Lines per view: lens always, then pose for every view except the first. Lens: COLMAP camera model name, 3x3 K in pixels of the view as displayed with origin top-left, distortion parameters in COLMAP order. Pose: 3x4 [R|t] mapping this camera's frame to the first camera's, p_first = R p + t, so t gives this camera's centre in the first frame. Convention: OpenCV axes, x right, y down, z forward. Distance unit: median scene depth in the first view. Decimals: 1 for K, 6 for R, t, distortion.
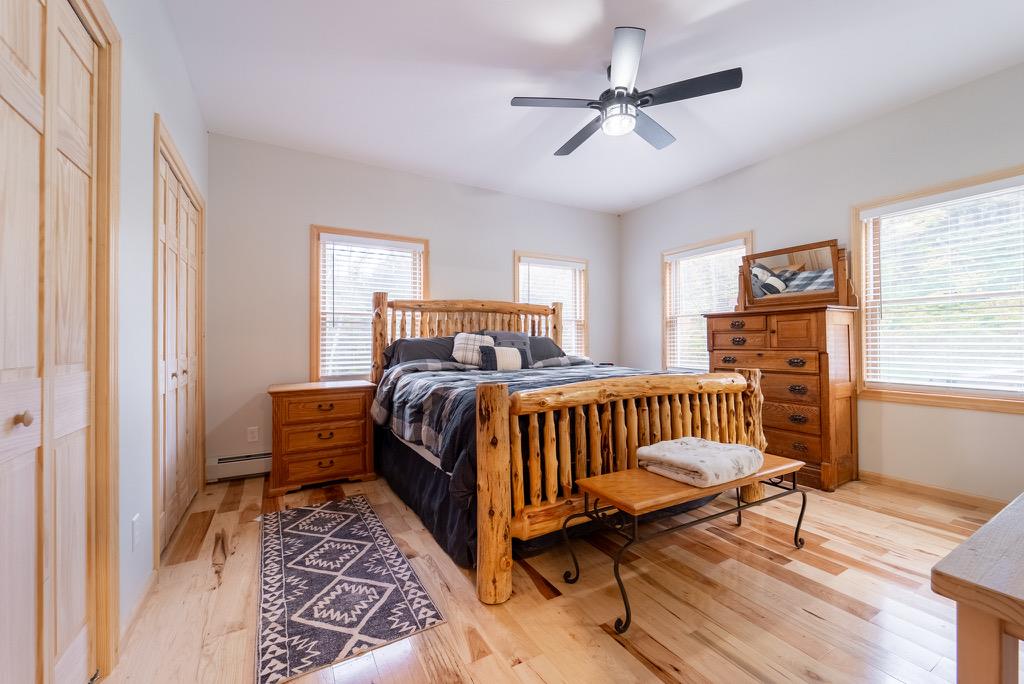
lens RADIAL K [[407.2, 0, 515.4], [0, 407.2, 338.8], [0, 0, 1]] dist [-0.001449, -0.000455]
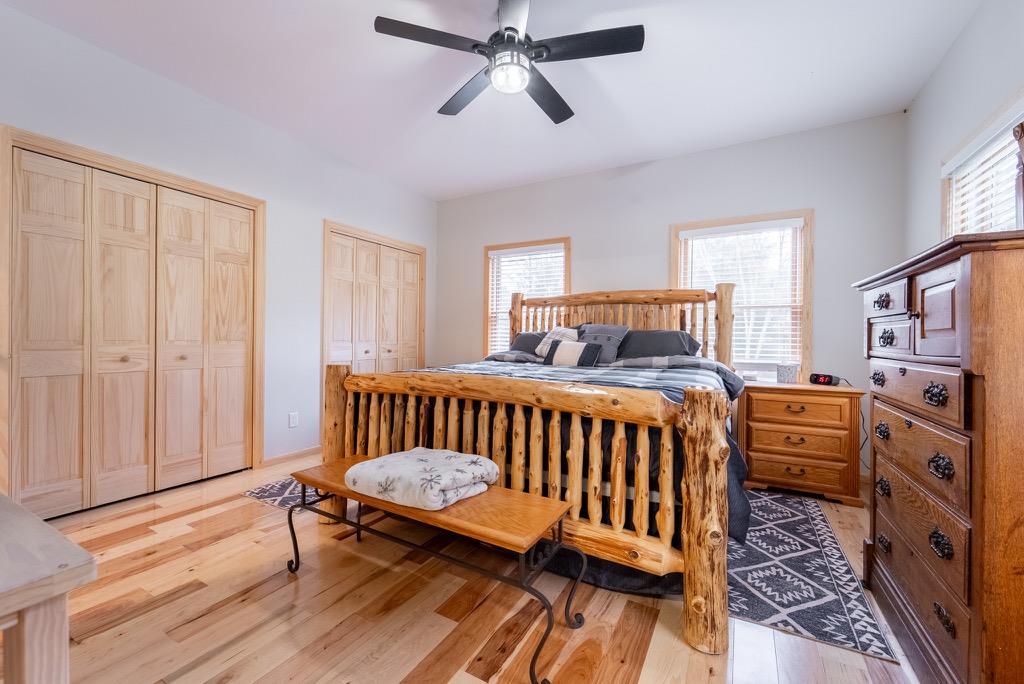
lens RADIAL K [[407.2, 0, 515.4], [0, 407.2, 338.8], [0, 0, 1]] dist [-0.001449, -0.000455]
pose [[0.520080, 0.015170, -0.853983, 0.678781], [-0.005529, 0.999881, 0.014394, 0.000914], [0.854100, -0.002764, 0.520102, 0.389066]]
